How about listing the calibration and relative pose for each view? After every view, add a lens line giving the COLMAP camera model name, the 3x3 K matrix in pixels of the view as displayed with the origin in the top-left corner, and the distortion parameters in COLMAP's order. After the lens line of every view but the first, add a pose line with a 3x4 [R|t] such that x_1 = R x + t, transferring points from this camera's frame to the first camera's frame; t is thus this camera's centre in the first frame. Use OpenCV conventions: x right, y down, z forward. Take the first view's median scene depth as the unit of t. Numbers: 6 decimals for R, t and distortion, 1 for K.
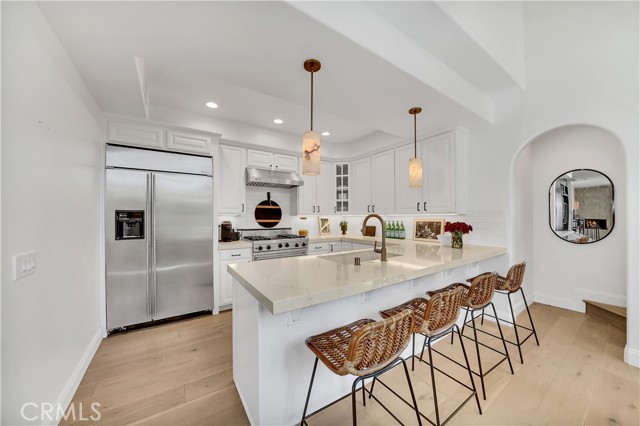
lens RADIAL K [[229.9, 0, 319.3], [0, 229.9, 215.2], [0, 0, 1]] dist [-0.019292, 0.001046]
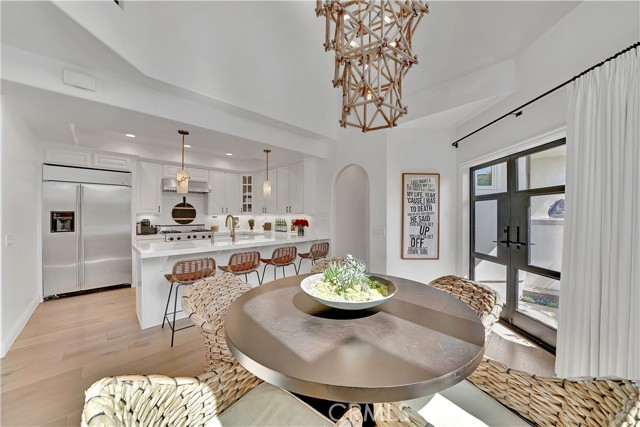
lens RADIAL K [[229.9, 0, 318.3], [0, 229.9, 213.4], [0, 0, 1]] dist [-0.019292, 0.001046]
pose [[0.983563, 0.003056, 0.180540, 0.327638], [-0.002946, 0.999995, -0.000874, -0.008807], [-0.180542, 0.000328, 0.983567, -0.453999]]
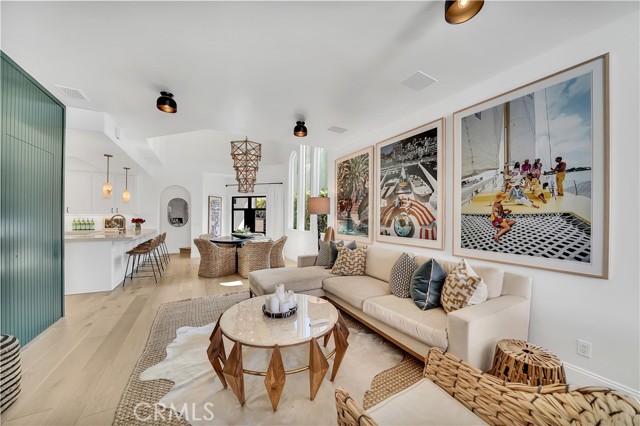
lens RADIAL K [[229.9, 0, 320.7], [0, 229.9, 217.1], [0, 0, 1]] dist [-0.019292, 0.001046]
pose [[0.107126, 0.003050, 0.994241, -1.070751], [-0.015237, 0.999883, -0.001426, -0.005765], [-0.994129, -0.014997, 0.107160, -0.768674]]
